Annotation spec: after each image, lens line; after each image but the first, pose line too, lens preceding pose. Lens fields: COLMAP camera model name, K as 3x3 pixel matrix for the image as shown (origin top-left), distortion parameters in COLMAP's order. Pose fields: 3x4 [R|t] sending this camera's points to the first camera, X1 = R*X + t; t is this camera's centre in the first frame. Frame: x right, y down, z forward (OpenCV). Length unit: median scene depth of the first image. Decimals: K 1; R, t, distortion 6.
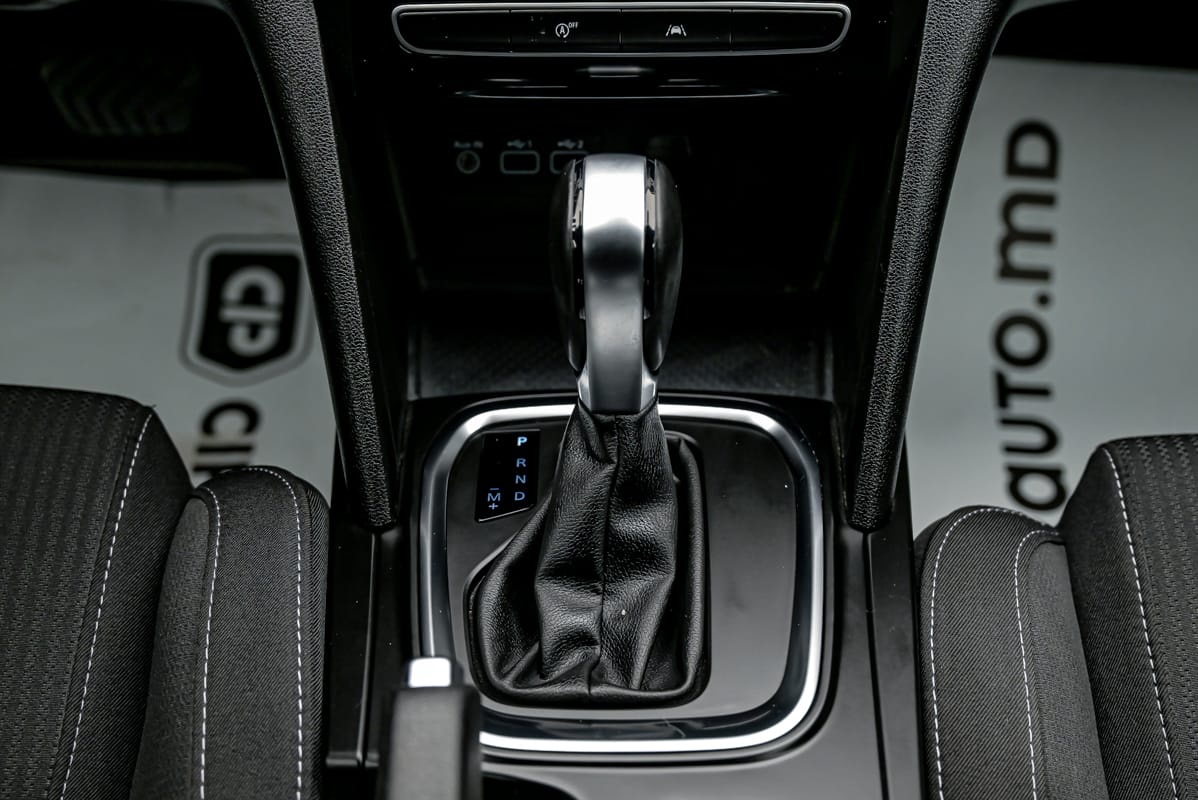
lens RADIAL K [[1764.4, 0, 607.5], [0, 1764.4, 401.8], [0, 0, 1]] dist [0.049253, 0.000000]
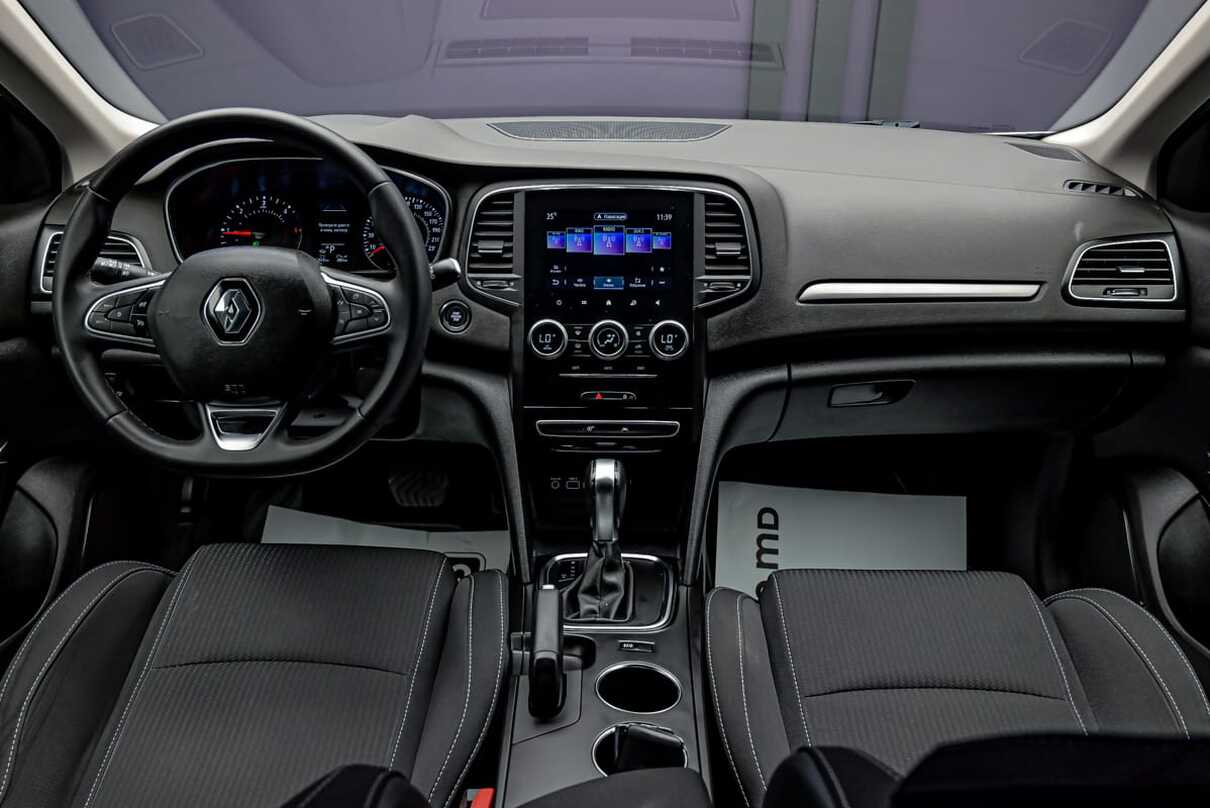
lens RADIAL K [[825.8, 0, 605.3], [0, 825.8, 402.9], [0, 0, 1]] dist [0.004856, 0.000327]
pose [[0.999931, 0.011675, 0.000880, 0.001340], [-0.010677, 0.940158, -0.340571, 0.255380], [-0.004804, 0.340539, 0.940218, -0.420798]]
